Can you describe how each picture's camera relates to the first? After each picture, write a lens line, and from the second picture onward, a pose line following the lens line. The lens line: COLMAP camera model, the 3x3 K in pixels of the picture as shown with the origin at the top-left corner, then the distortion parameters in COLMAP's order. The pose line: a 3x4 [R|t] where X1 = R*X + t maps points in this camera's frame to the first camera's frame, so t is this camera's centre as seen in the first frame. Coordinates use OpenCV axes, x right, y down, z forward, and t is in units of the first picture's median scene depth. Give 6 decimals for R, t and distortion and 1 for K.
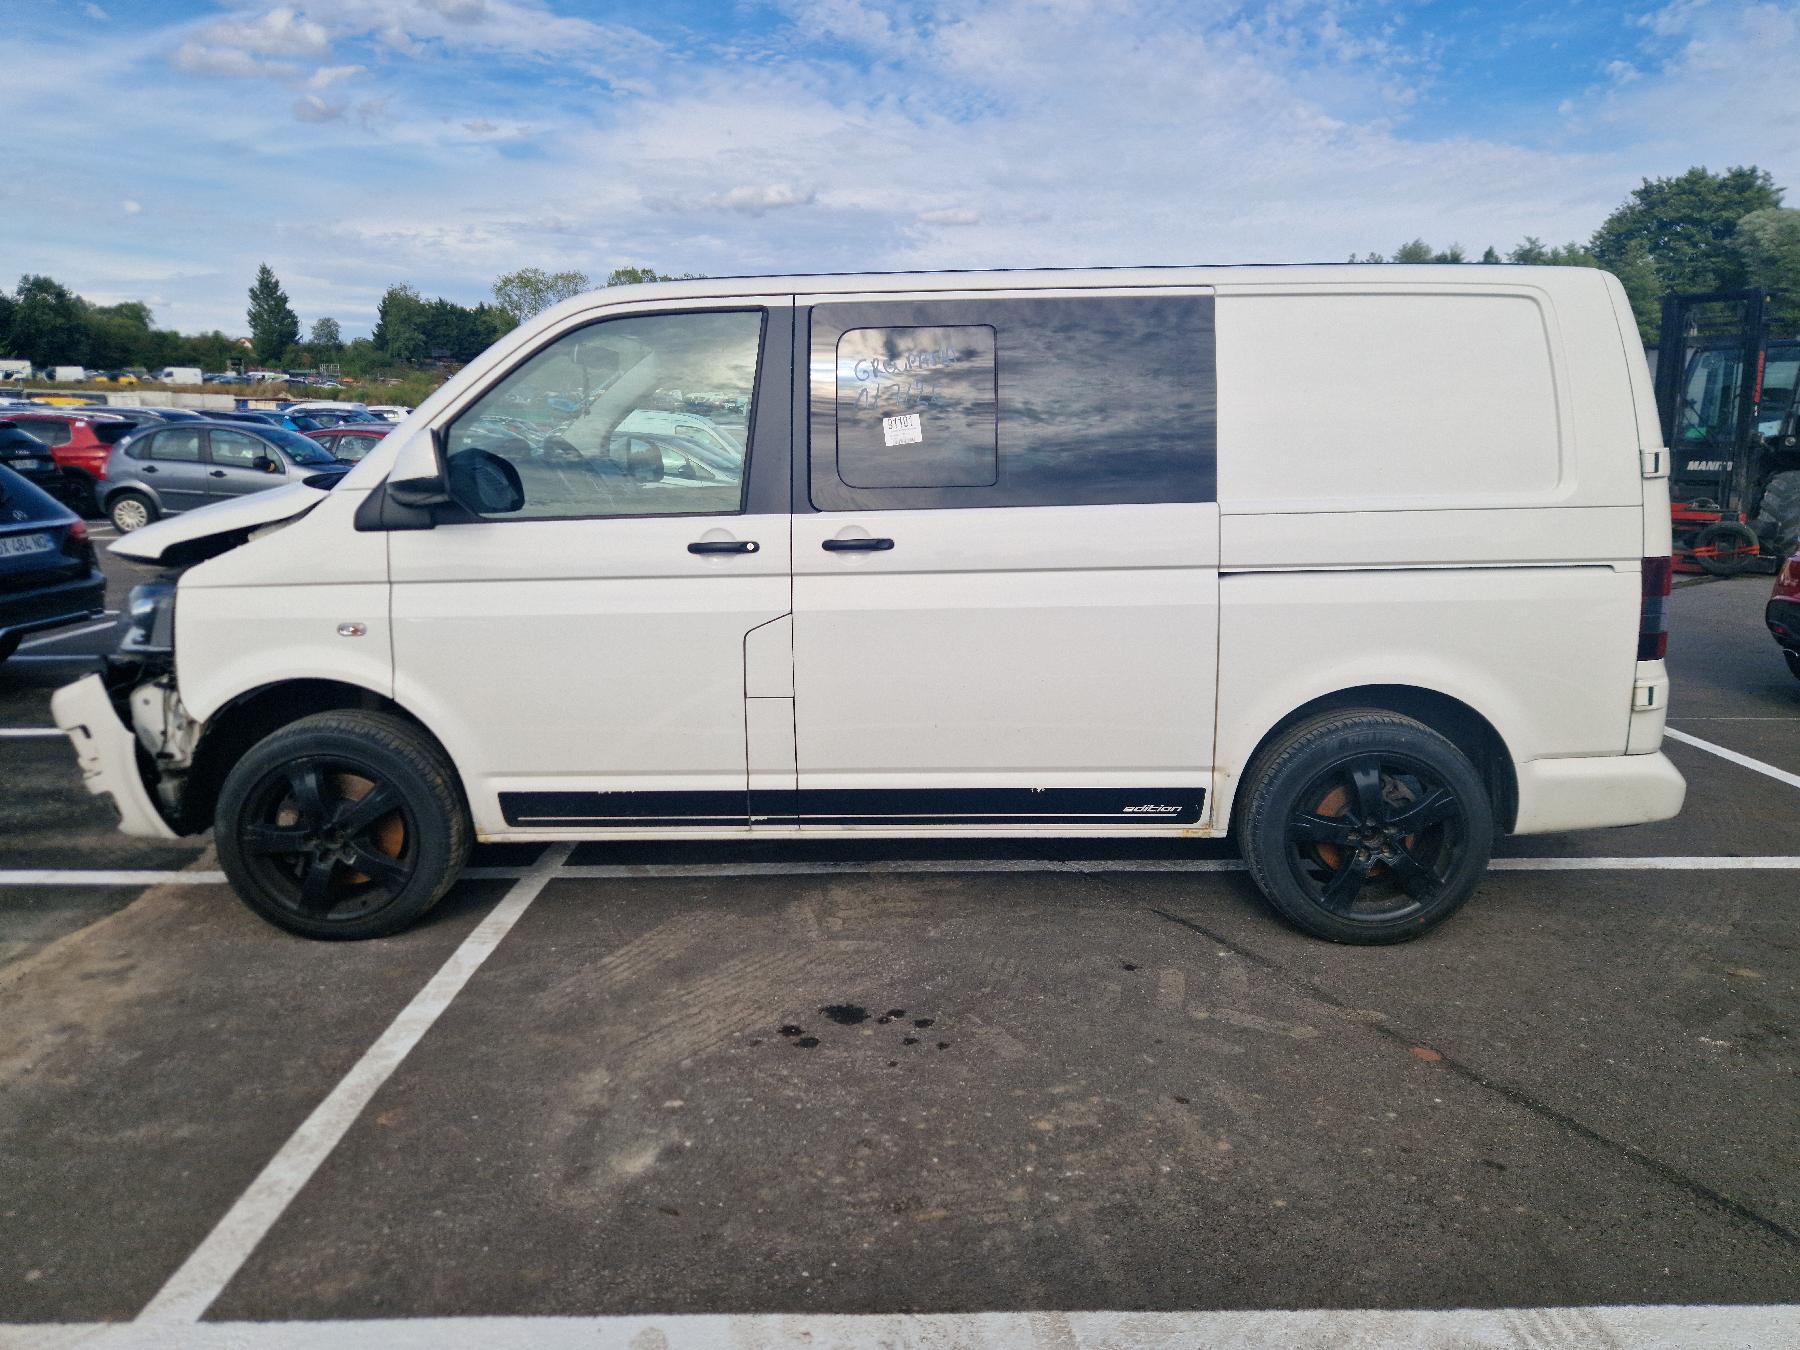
lens RADIAL K [[1216.5, 0, 898.2], [0, 1216.5, 649.2], [0, 0, 1]] dist [0.063692, -0.043691]
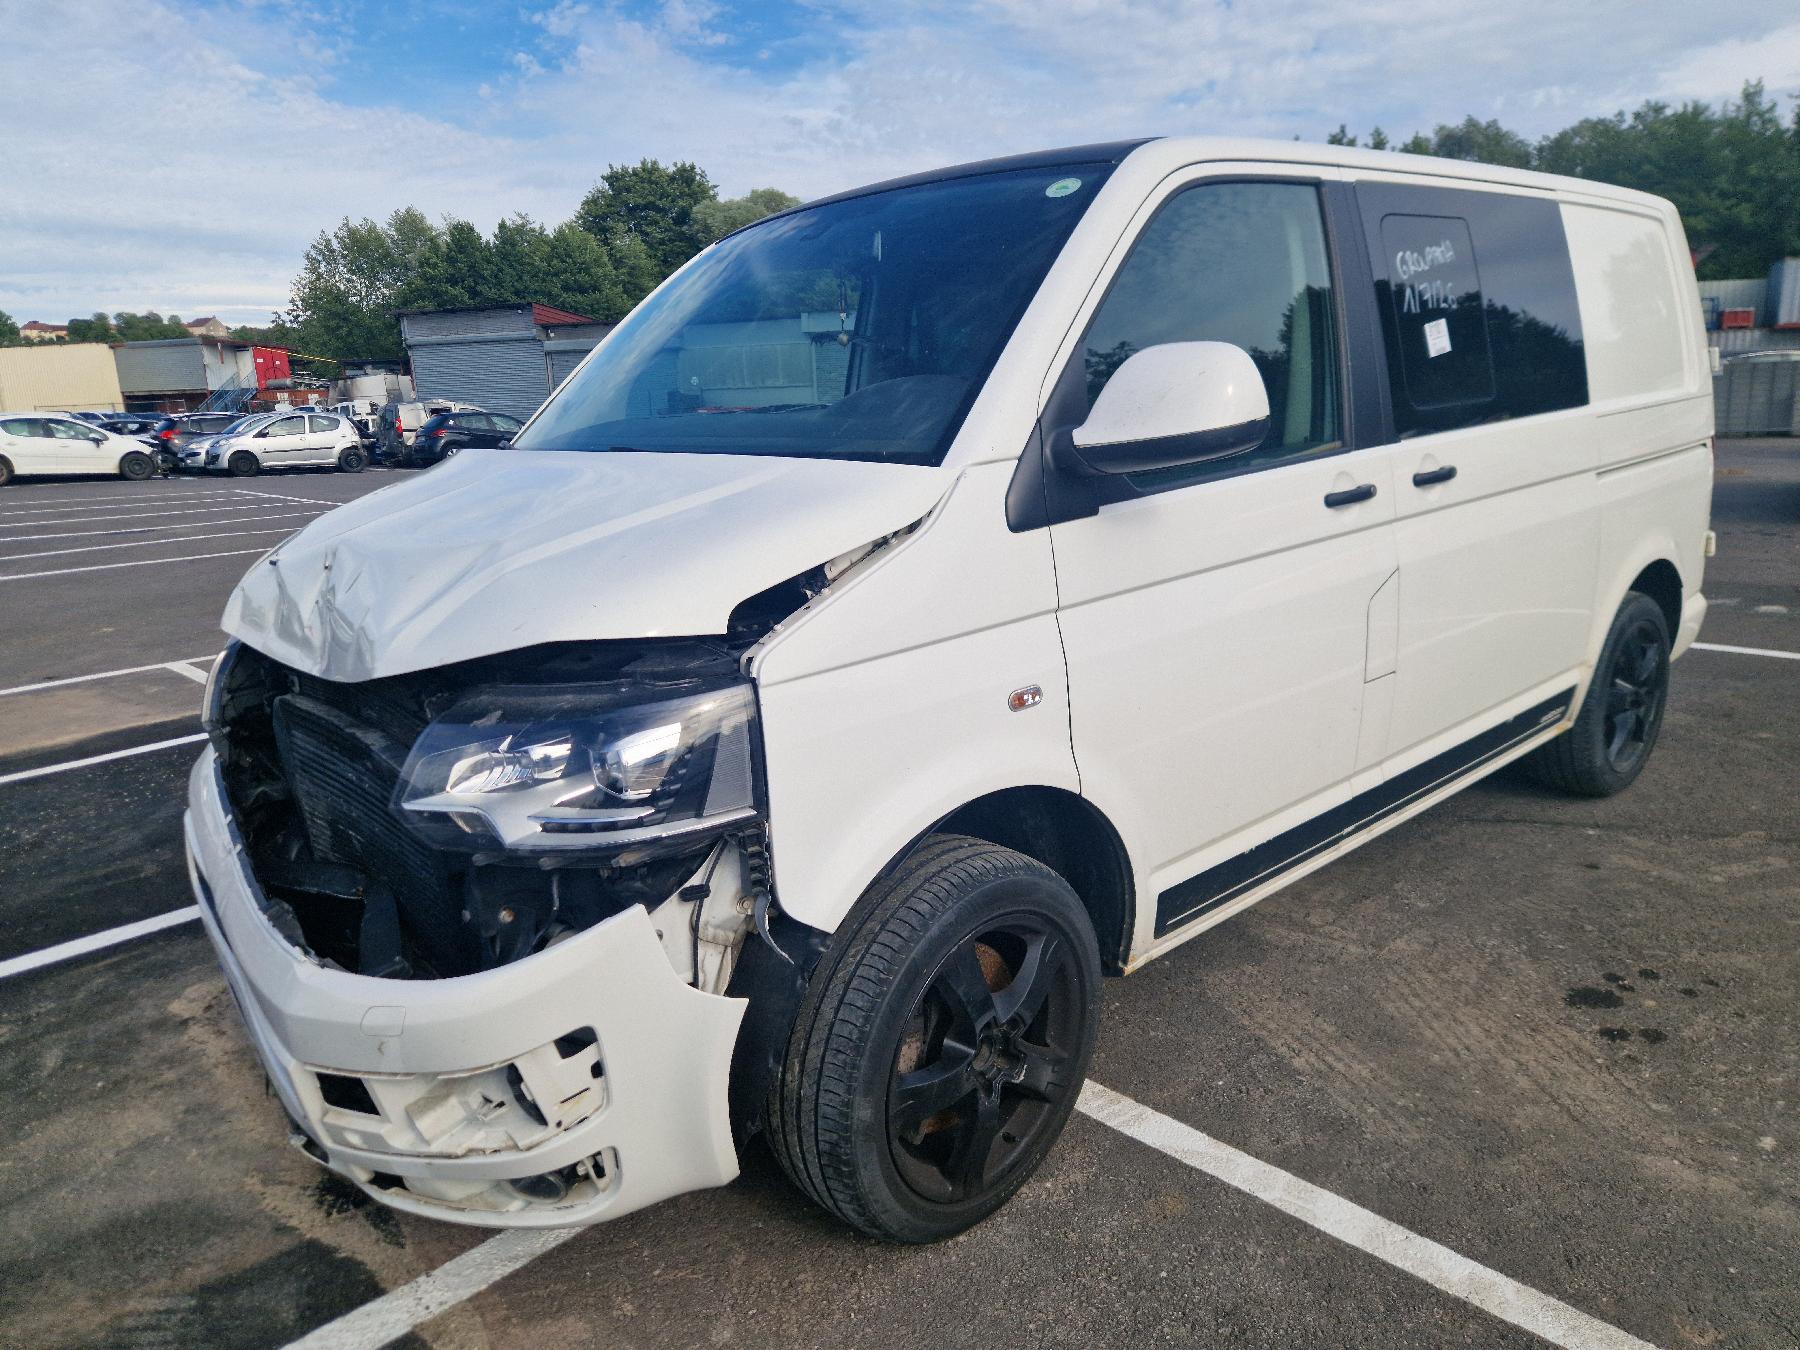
lens RADIAL K [[1231.3, 0, 876.0], [0, 1231.3, 674.9], [0, 0, 1]] dist [0.034766, -0.029648]
pose [[0.728263, -0.185755, 0.659642, -0.852287], [0.159468, 0.982075, 0.100495, -0.092811], [-0.666485, 0.032005, 0.744831, 0.584618]]
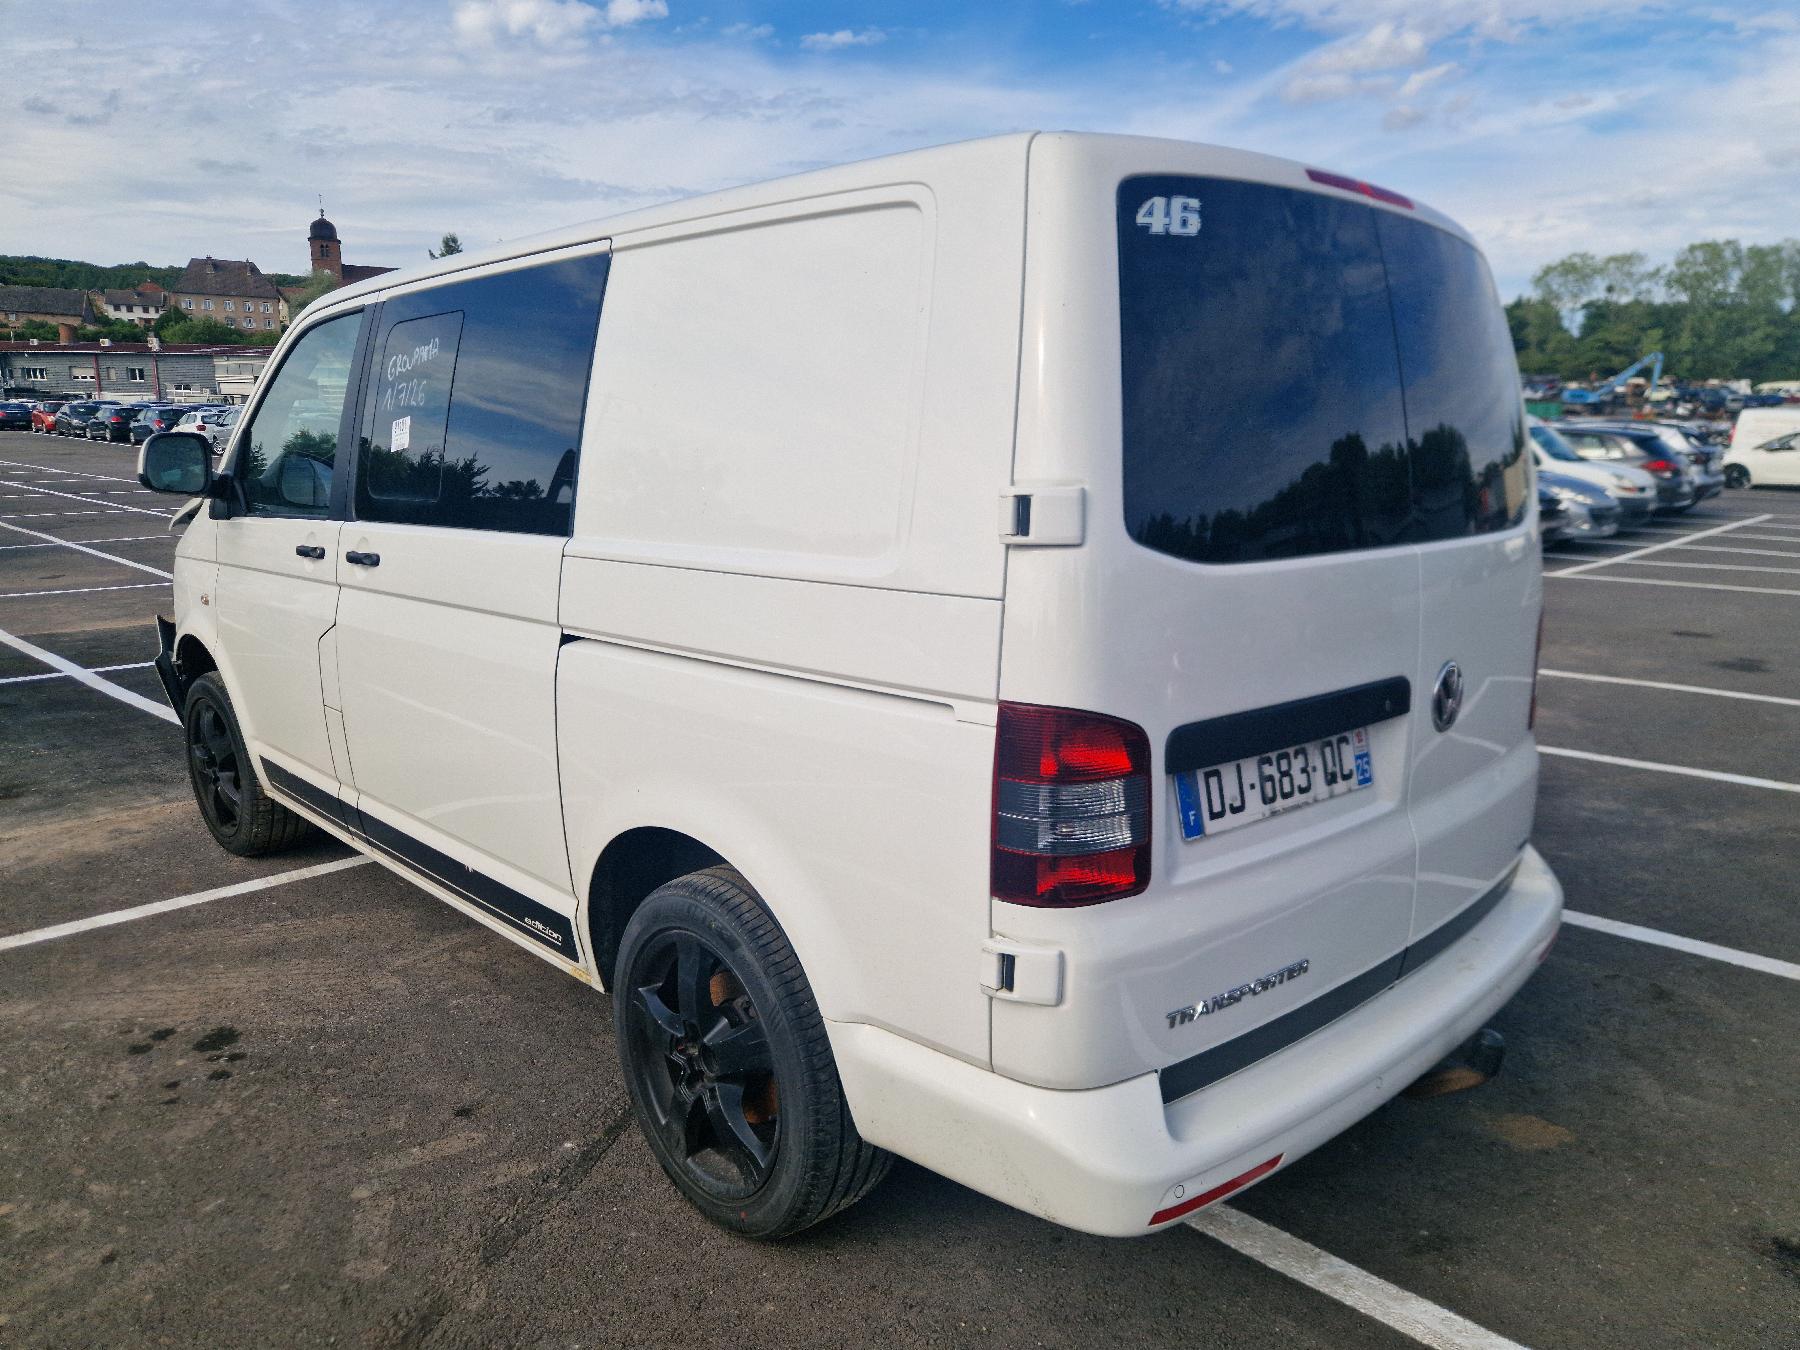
lens RADIAL K [[1217.5, 0, 930.4], [0, 1217.5, 673.7], [0, 0, 1]] dist [0.067365, -0.050917]
pose [[0.724856, 0.140100, -0.674504, 0.864277], [-0.128125, 0.989436, 0.067825, -0.111155], [0.676881, 0.037257, 0.735149, 0.568337]]
